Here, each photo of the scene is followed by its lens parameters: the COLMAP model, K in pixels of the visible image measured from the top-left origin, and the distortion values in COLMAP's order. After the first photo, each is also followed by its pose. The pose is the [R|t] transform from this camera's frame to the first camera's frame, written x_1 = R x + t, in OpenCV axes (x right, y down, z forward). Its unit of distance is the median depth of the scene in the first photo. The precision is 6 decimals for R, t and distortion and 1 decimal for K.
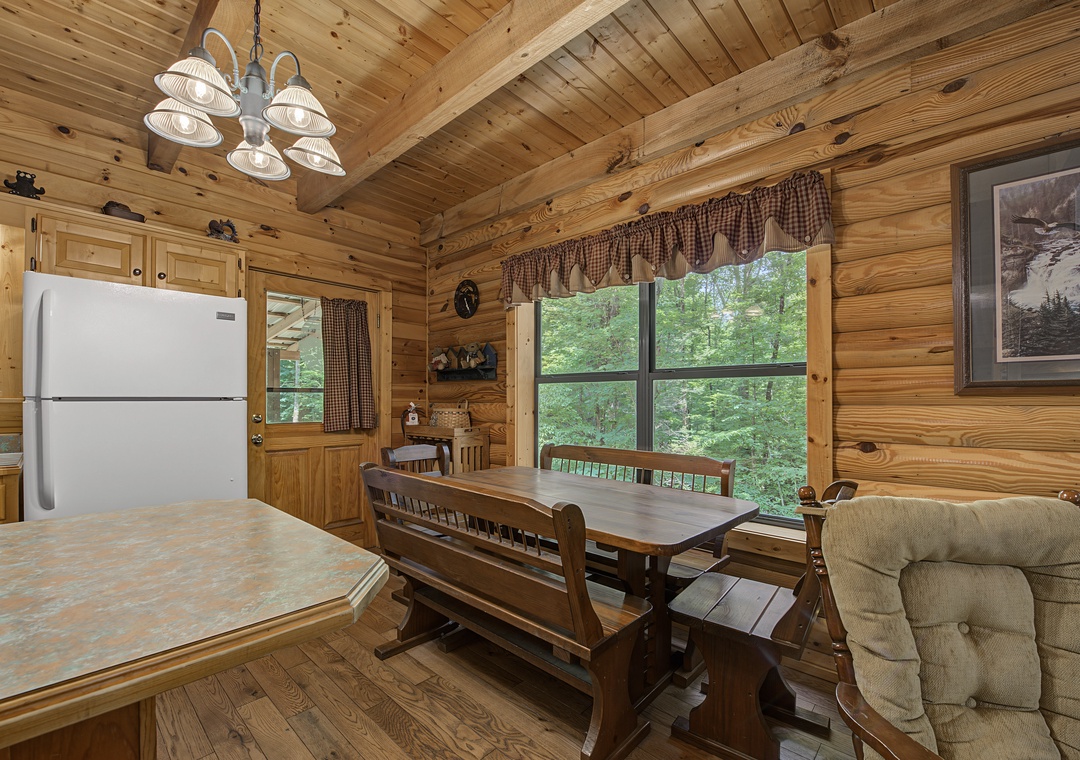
lens RADIAL K [[461.4, 0, 540.1], [0, 461.4, 398.7], [0, 0, 1]] dist [-0.009286, -0.000455]
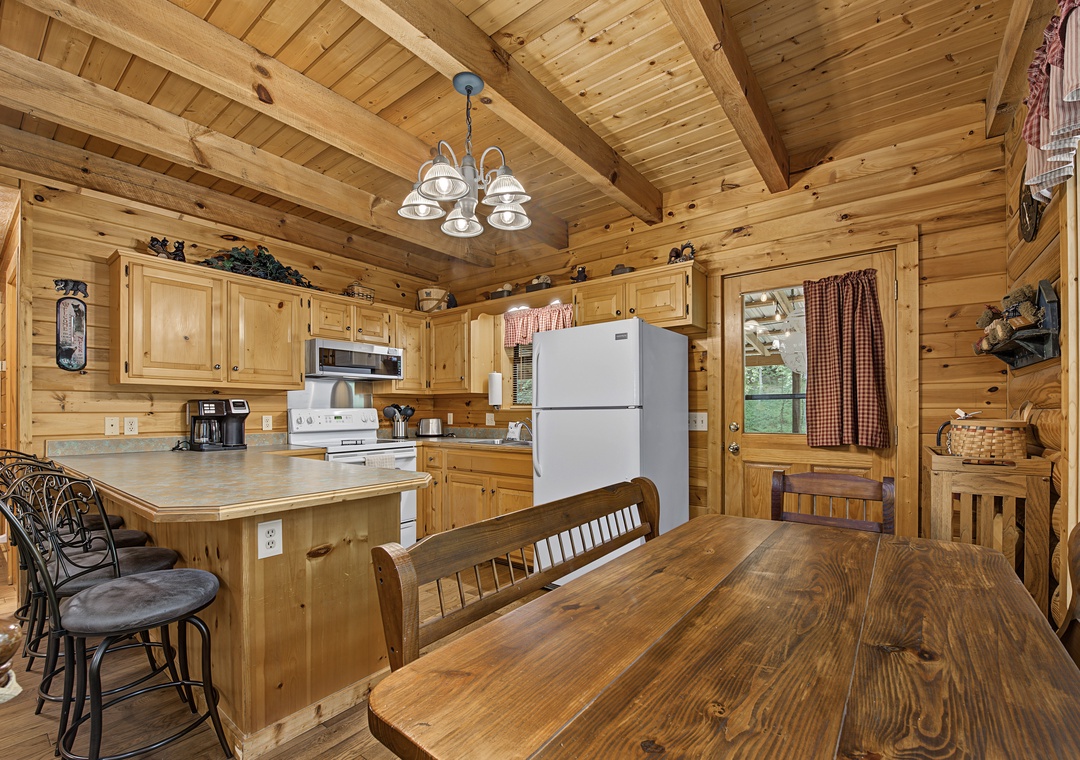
lens RADIAL K [[468.3, 0, 541.0], [0, 468.3, 411.5], [0, 0, 1]] dist [-0.012297, -0.000271]
pose [[0.089243, -0.002669, -0.996006, 0.310000], [0.010476, 0.999944, -0.001741, 0.006790], [0.995955, -0.010279, 0.089266, 0.450124]]
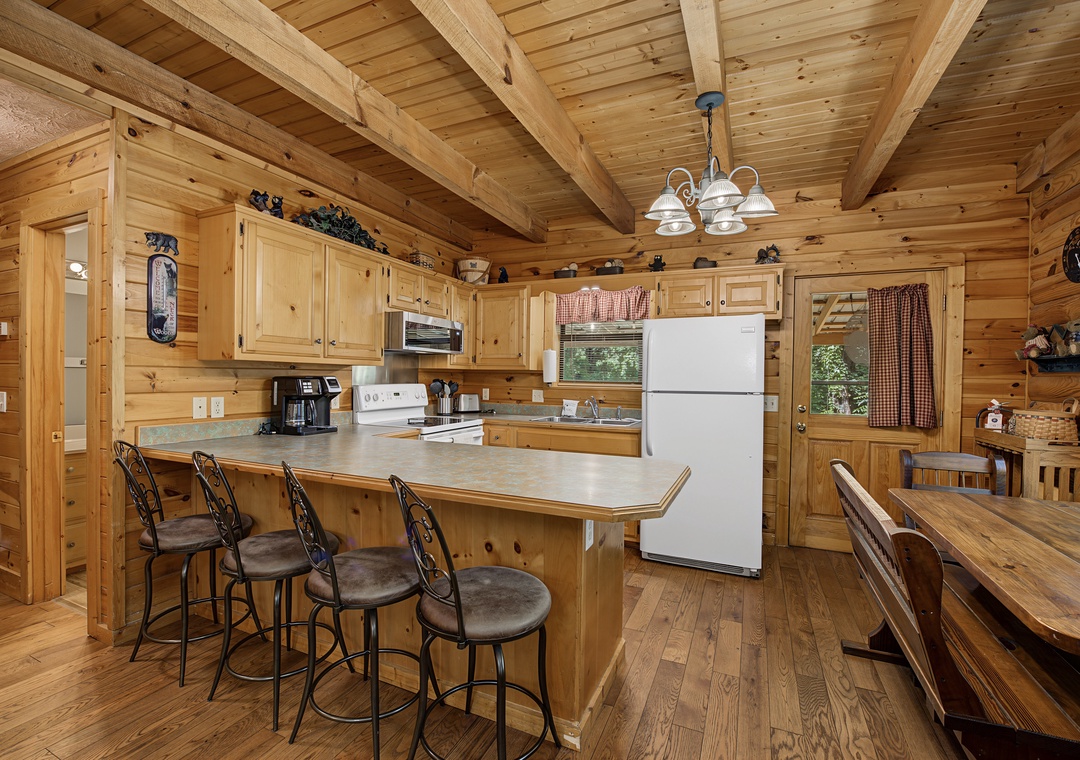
lens RADIAL K [[483.8, 0, 536.9], [0, 483.8, 383.6], [0, 0, 1]] dist [-0.016449, -0.000555]
pose [[0.318734, 0.015673, -0.947715, 0.271612], [-0.007086, 0.999875, 0.014153, -0.028368], [0.947818, 0.002205, 0.318805, 0.002022]]
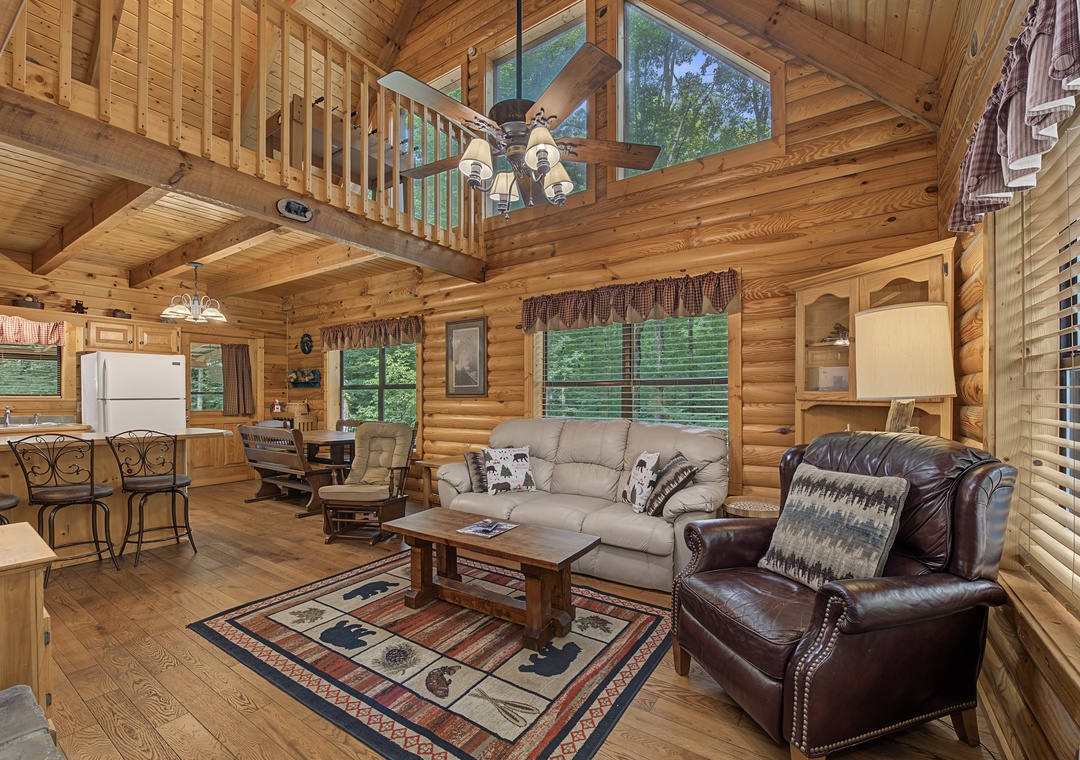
lens RADIAL K [[461.4, 0, 540.1], [0, 461.4, 398.7], [0, 0, 1]] dist [-0.009286, -0.000455]
pose [[0.988046, -0.002647, 0.154135, 0.518069], [0.000951, 0.999938, 0.011076, -0.015594], [-0.154155, -0.010797, 0.987988, -1.048430]]
